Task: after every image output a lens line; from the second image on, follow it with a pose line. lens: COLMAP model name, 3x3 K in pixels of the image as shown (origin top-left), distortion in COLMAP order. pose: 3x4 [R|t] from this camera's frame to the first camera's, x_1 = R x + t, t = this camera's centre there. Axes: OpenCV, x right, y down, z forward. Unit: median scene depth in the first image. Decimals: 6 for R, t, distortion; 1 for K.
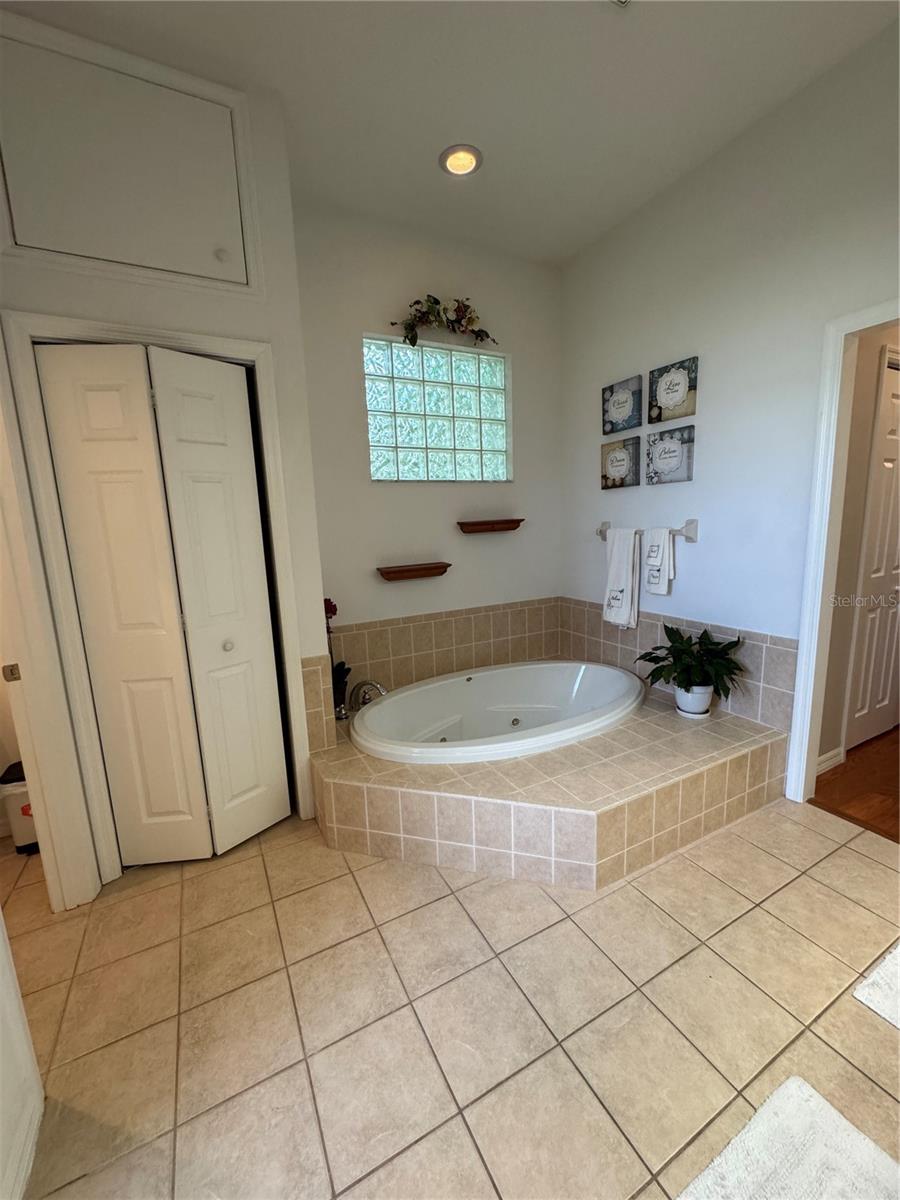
lens RADIAL K [[479.6, 0, 450.8], [0, 479.6, 601.3], [0, 0, 1]] dist [-0.003649, 0.000530]
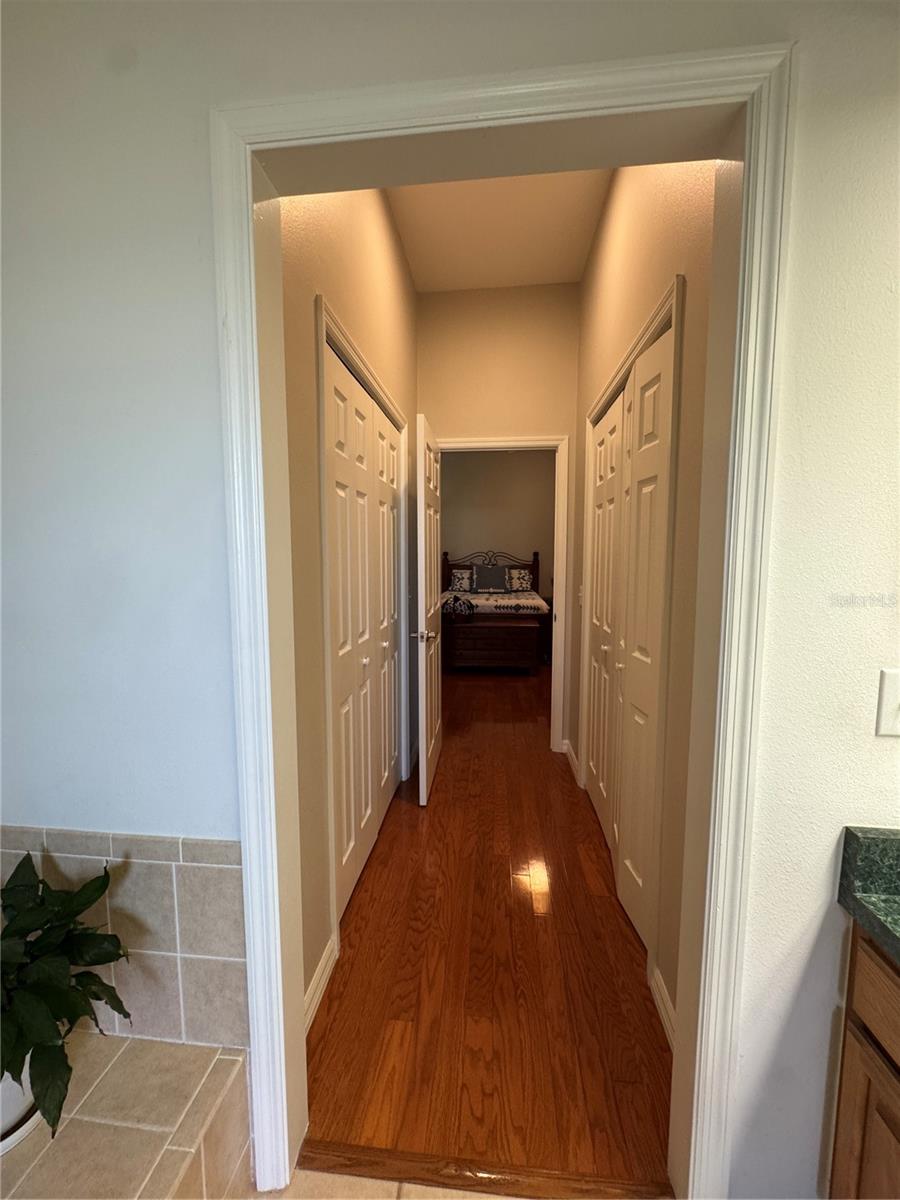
lens RADIAL K [[478.0, 0, 445.7], [0, 478.0, 597.8], [0, 0, 1]] dist [-0.009457, 0.000142]
pose [[0.556657, -0.036526, 0.829939, 0.410798], [0.118727, 0.992275, -0.035962, -0.088482], [-0.822215, 0.118555, 0.556694, 0.495633]]
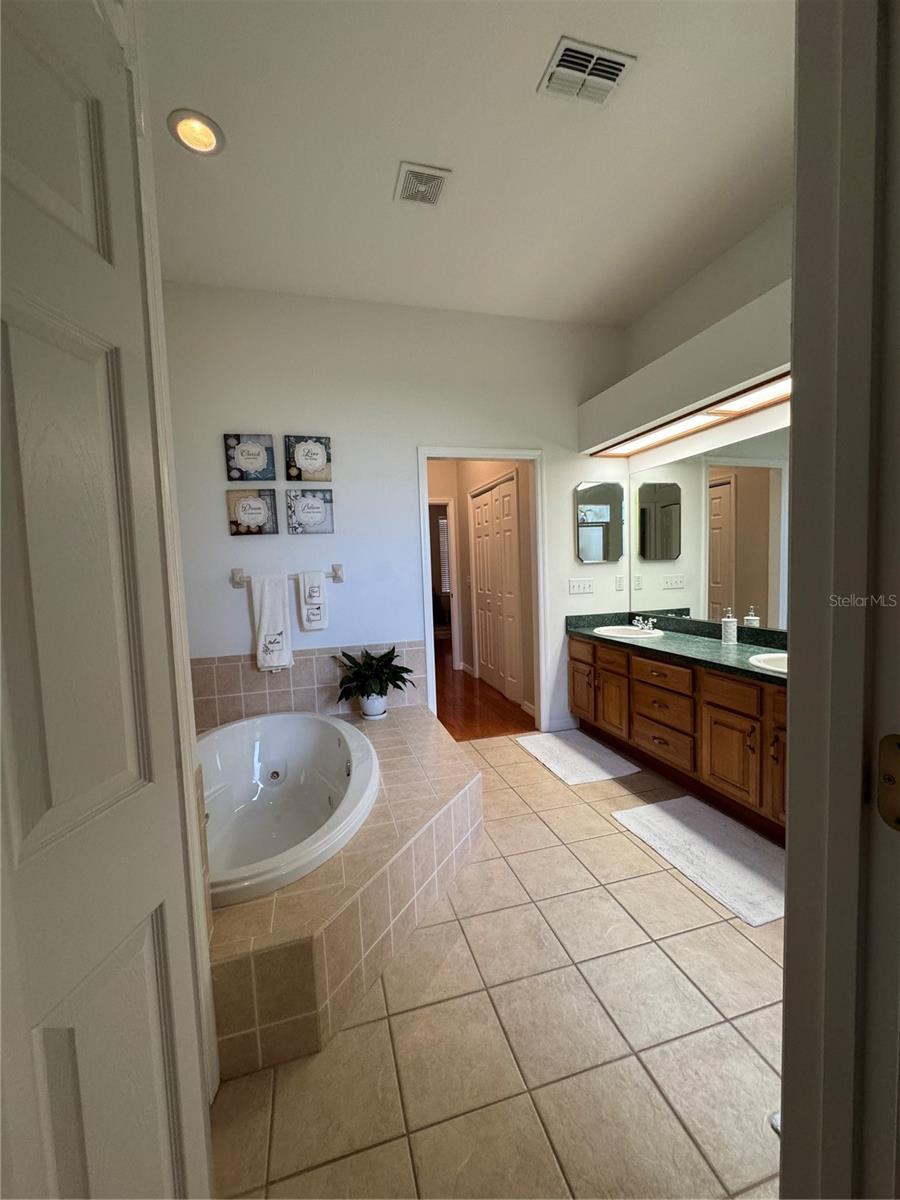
lens RADIAL K [[479.6, 0, 450.8], [0, 479.6, 601.3], [0, 0, 1]] dist [-0.003649, 0.000530]
pose [[0.210227, -0.038925, 0.976877, -0.653656], [0.196542, 0.980490, -0.003228, -0.016457], [-0.957693, 0.192676, 0.213776, 0.484332]]
